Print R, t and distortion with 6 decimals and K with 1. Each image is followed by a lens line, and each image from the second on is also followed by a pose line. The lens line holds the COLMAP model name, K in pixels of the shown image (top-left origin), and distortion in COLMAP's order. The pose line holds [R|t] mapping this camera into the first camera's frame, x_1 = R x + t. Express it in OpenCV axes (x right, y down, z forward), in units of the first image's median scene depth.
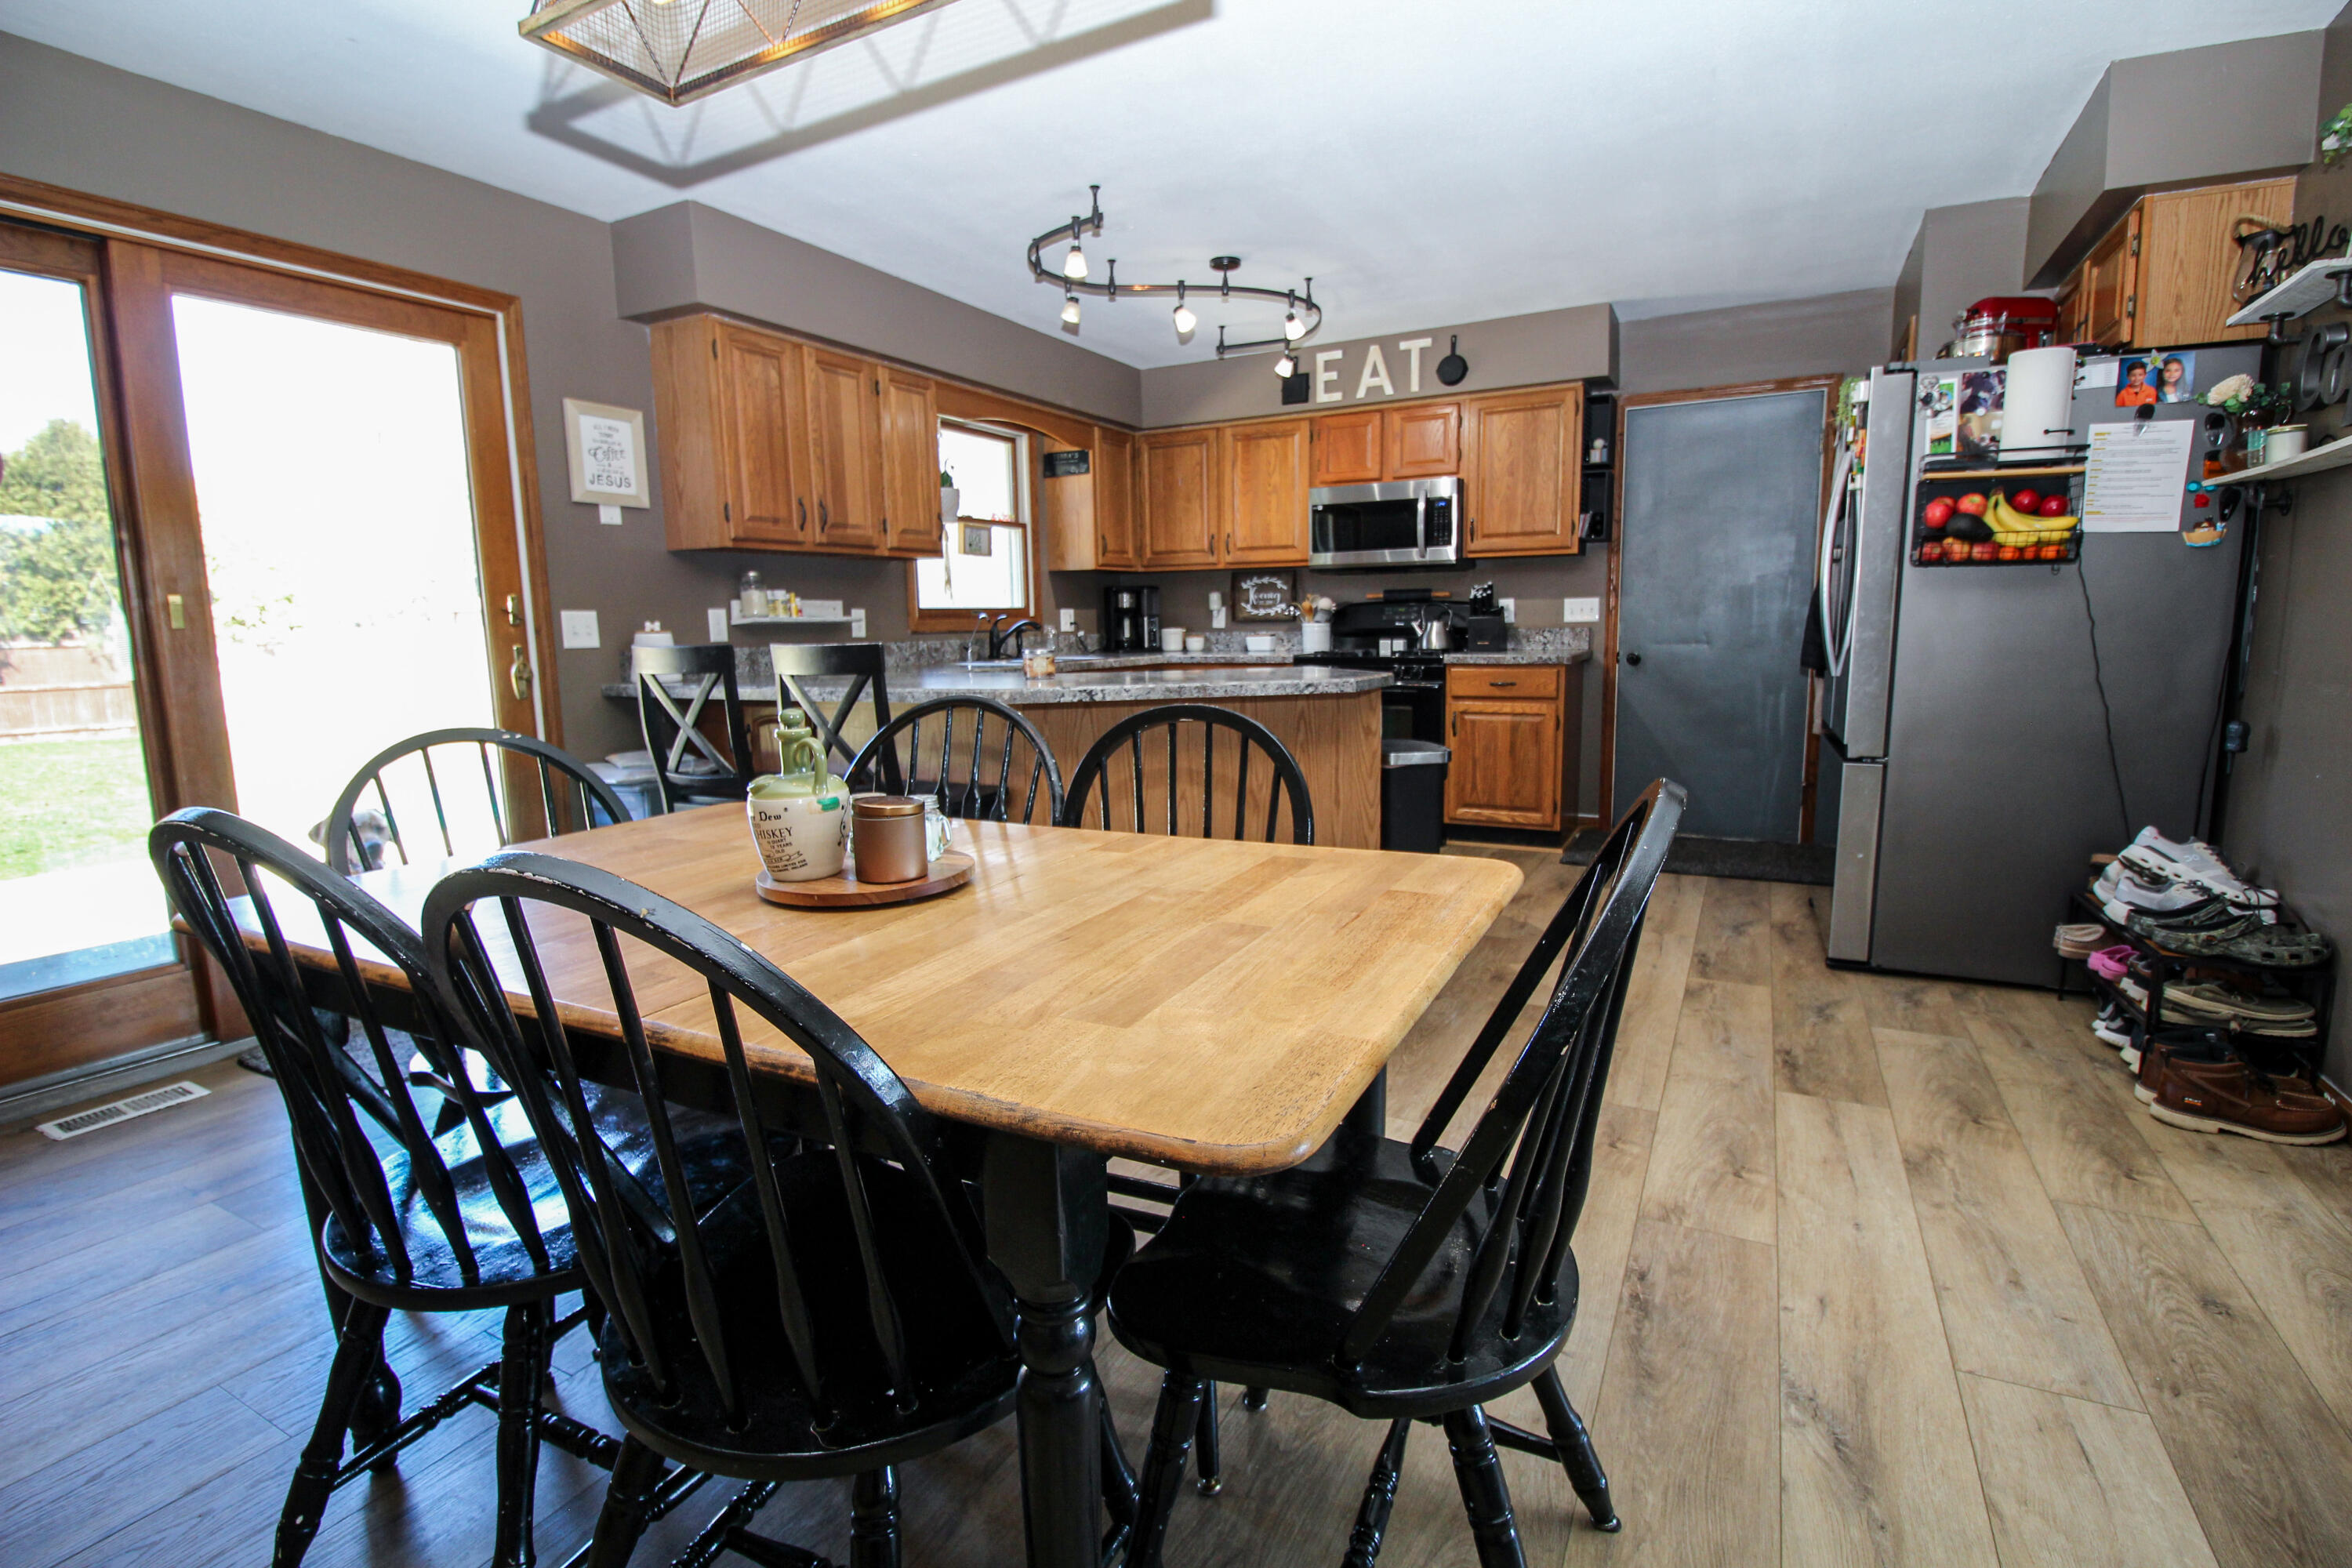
lens RADIAL K [[1091.7, 0, 1179.3], [0, 1091.7, 777.0], [0, 0, 1]] dist [0.001532, -0.013543]
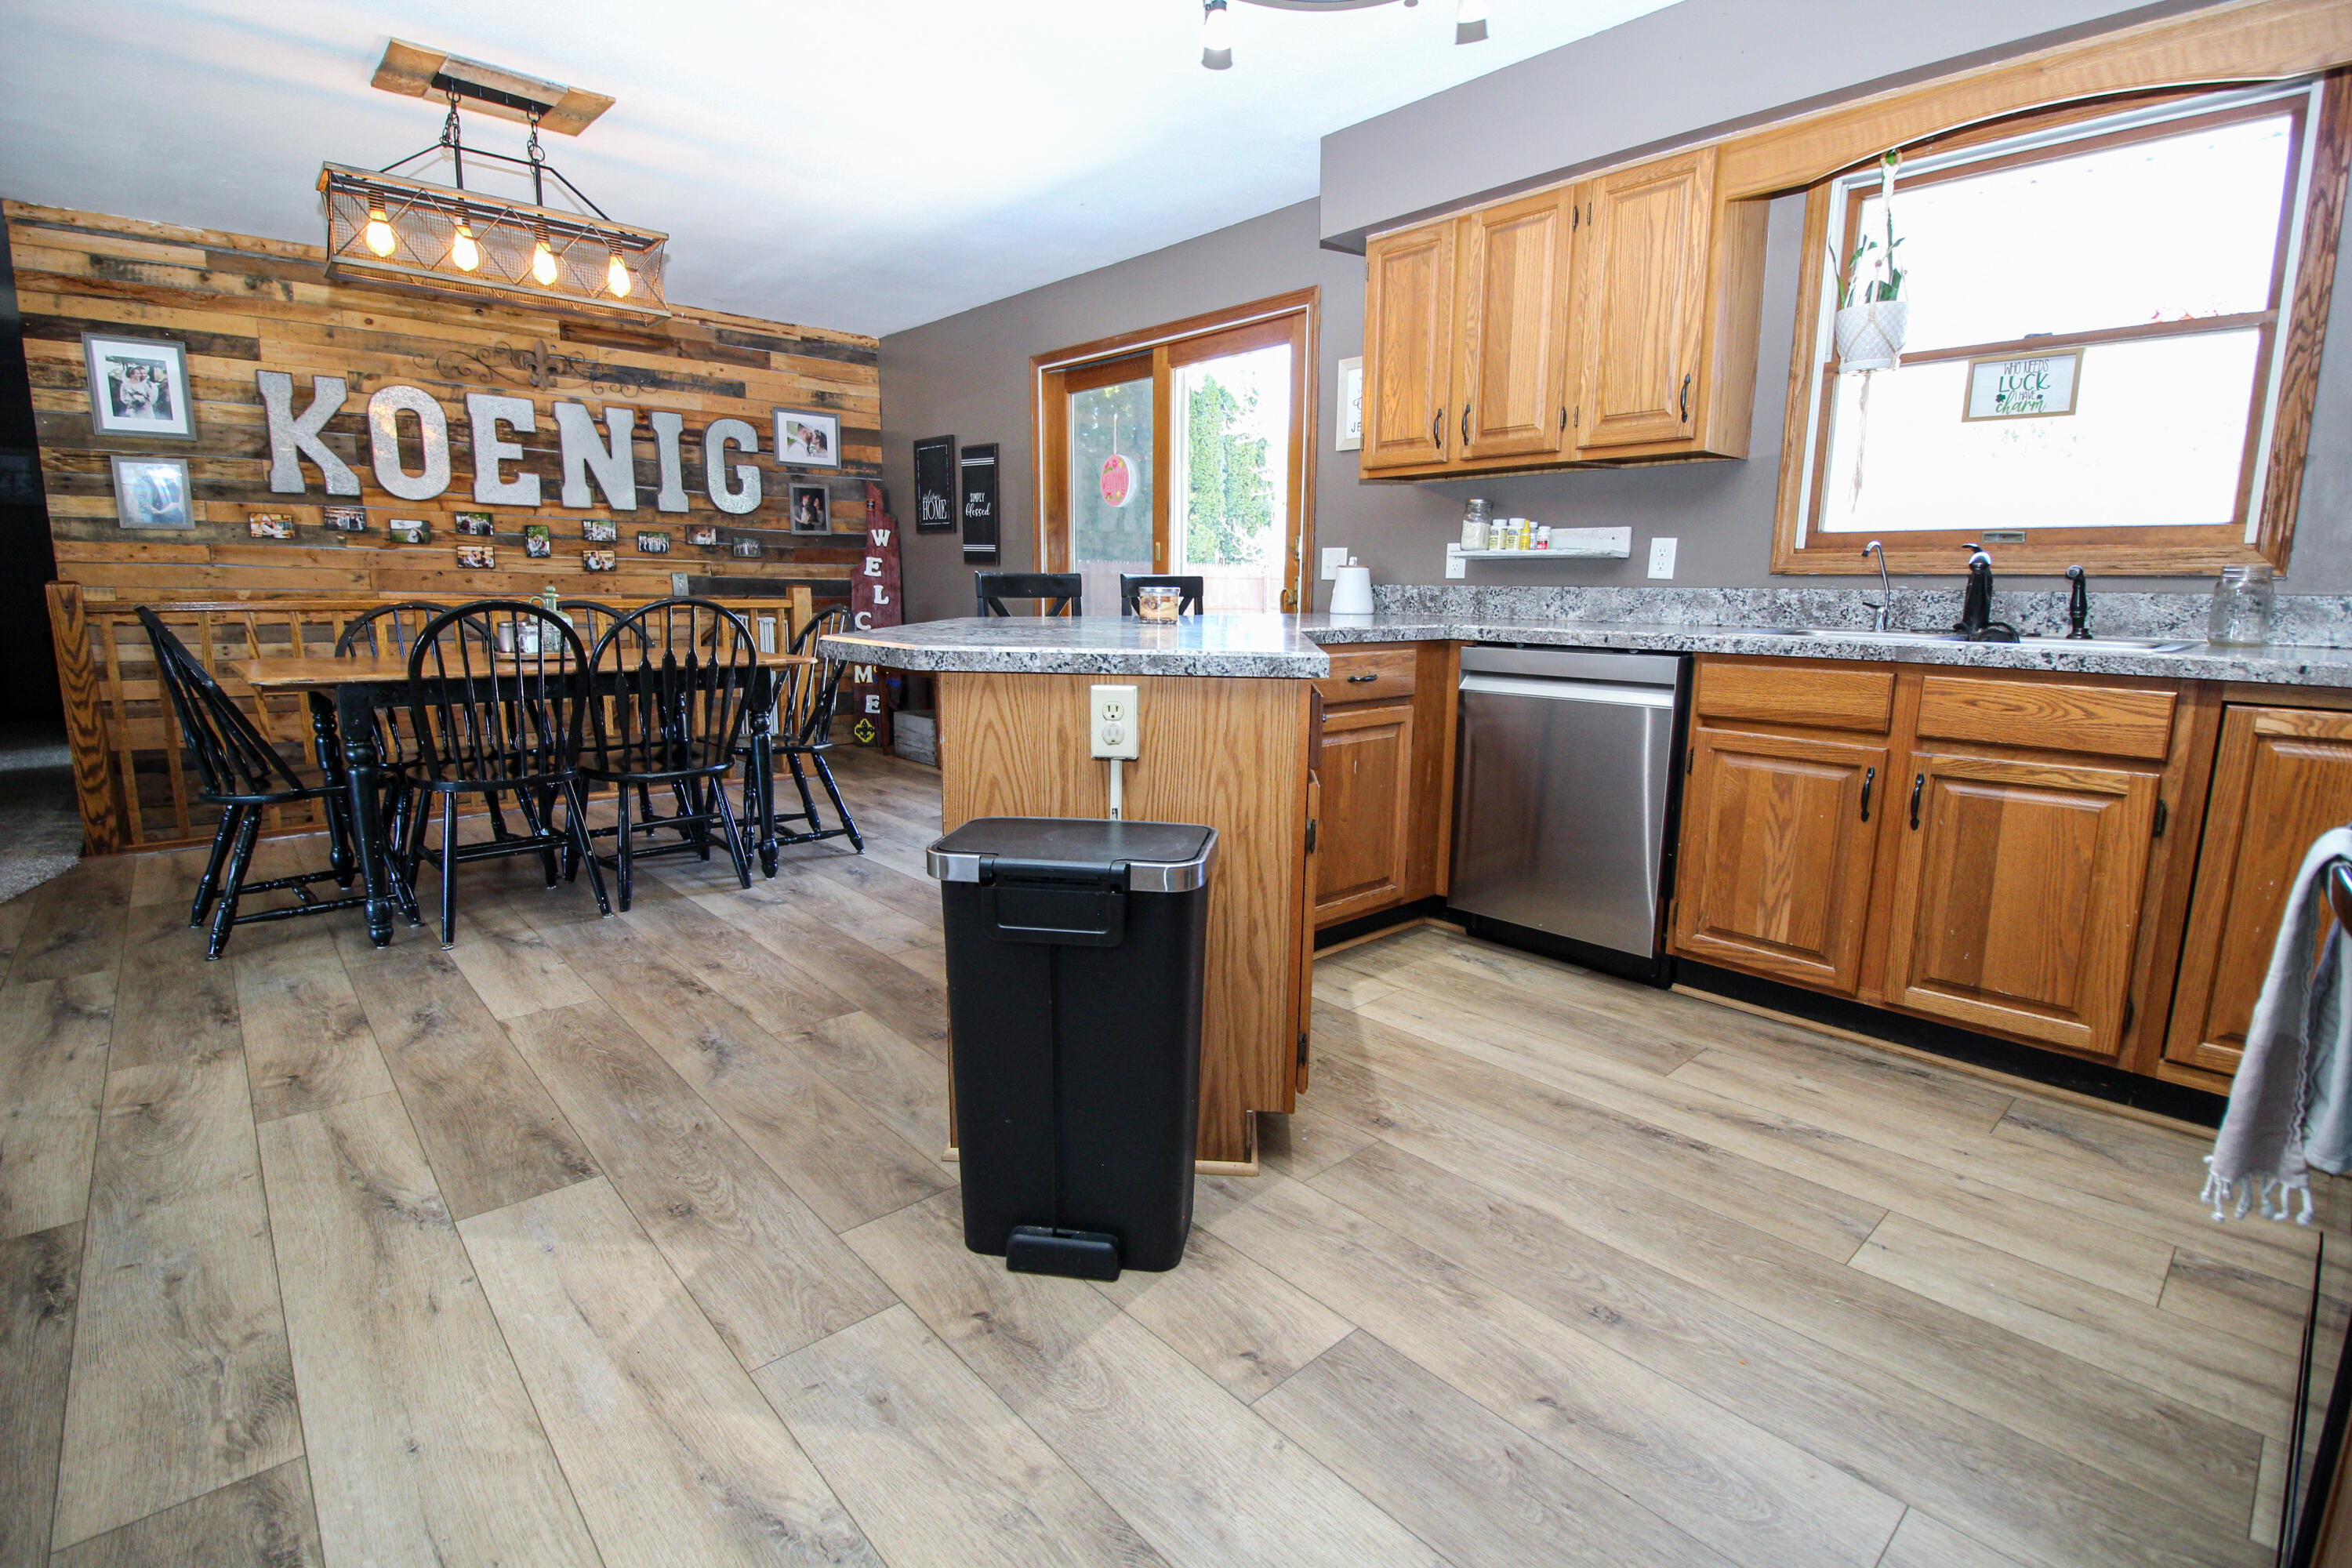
lens RADIAL K [[1091.7, 0, 1179.3], [0, 1091.7, 777.0], [0, 0, 1]] dist [0.001532, -0.013543]
pose [[-0.339353, 0.178329, -0.923601, 0.439825], [-0.136409, 0.962158, 0.235893, -0.120169], [0.930716, 0.206038, -0.302185, 0.887313]]
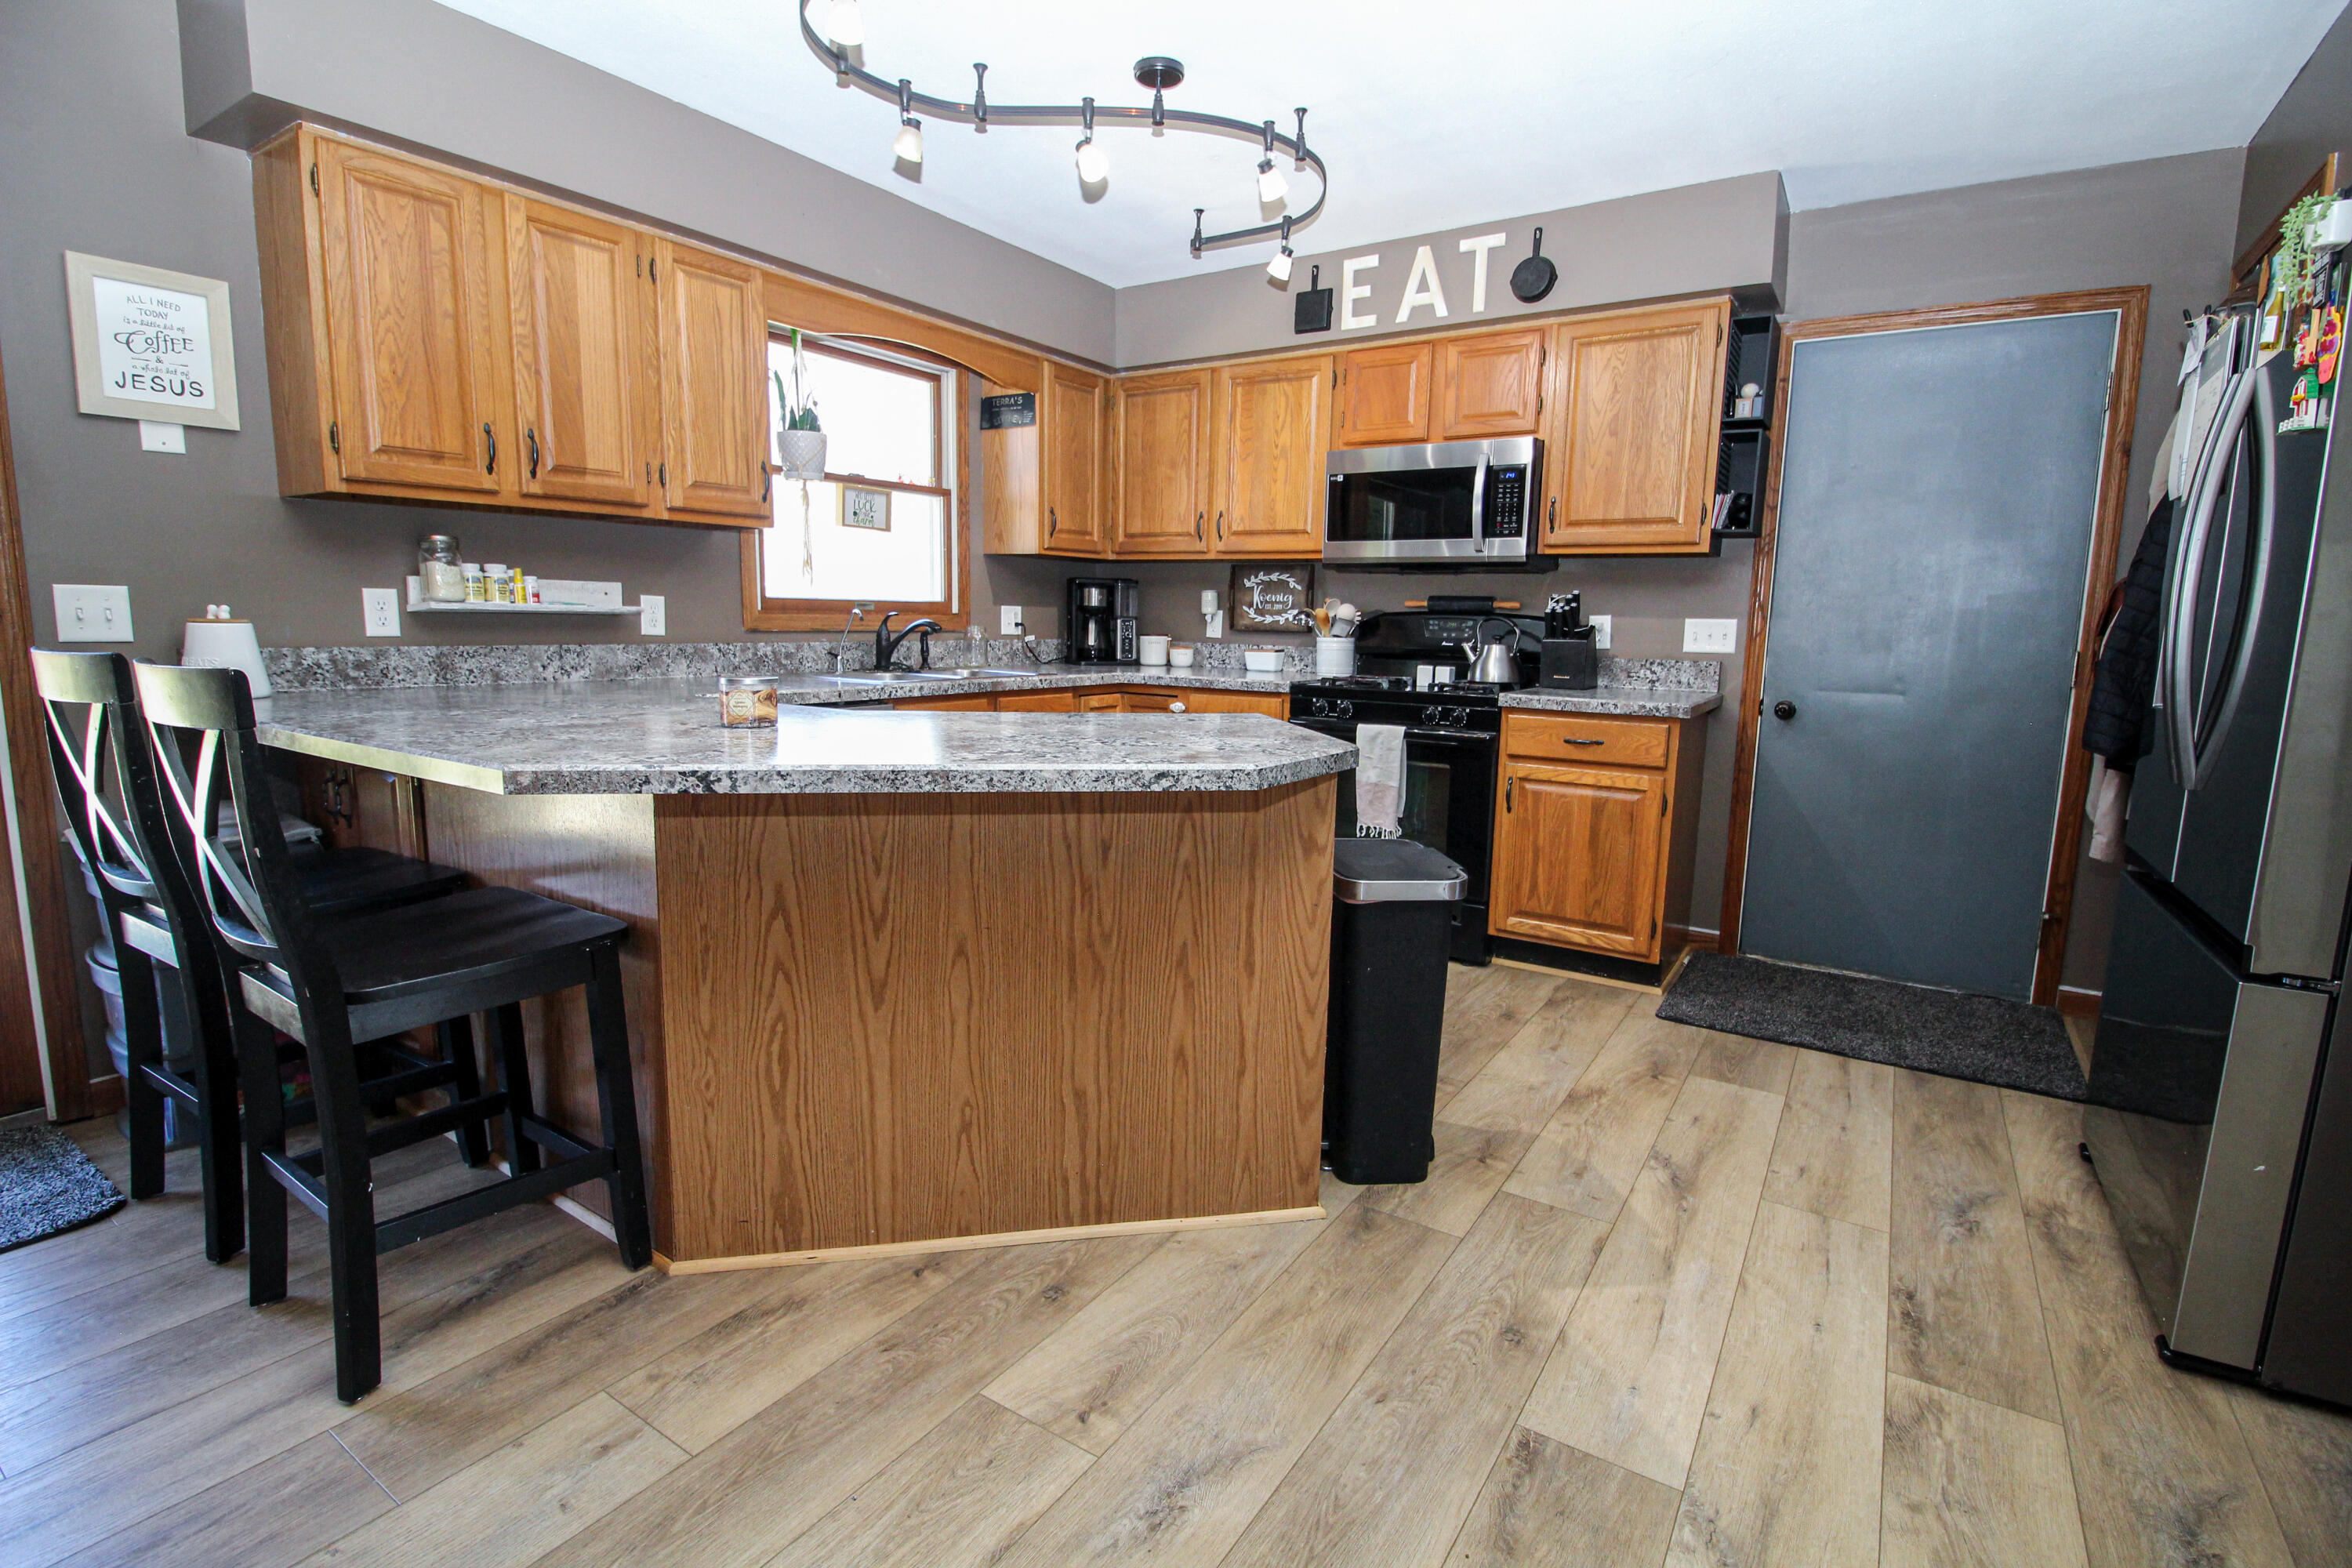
lens RADIAL K [[1093.8, 0, 1182.9], [0, 1093.8, 777.9], [0, 0, 1]] dist [0.002145, -0.014466]
pose [[0.994893, 0.051829, -0.086611, 0.107847], [-0.051450, 0.998654, 0.006594, -0.053898], [0.086836, -0.002105, 0.996220, 0.300015]]
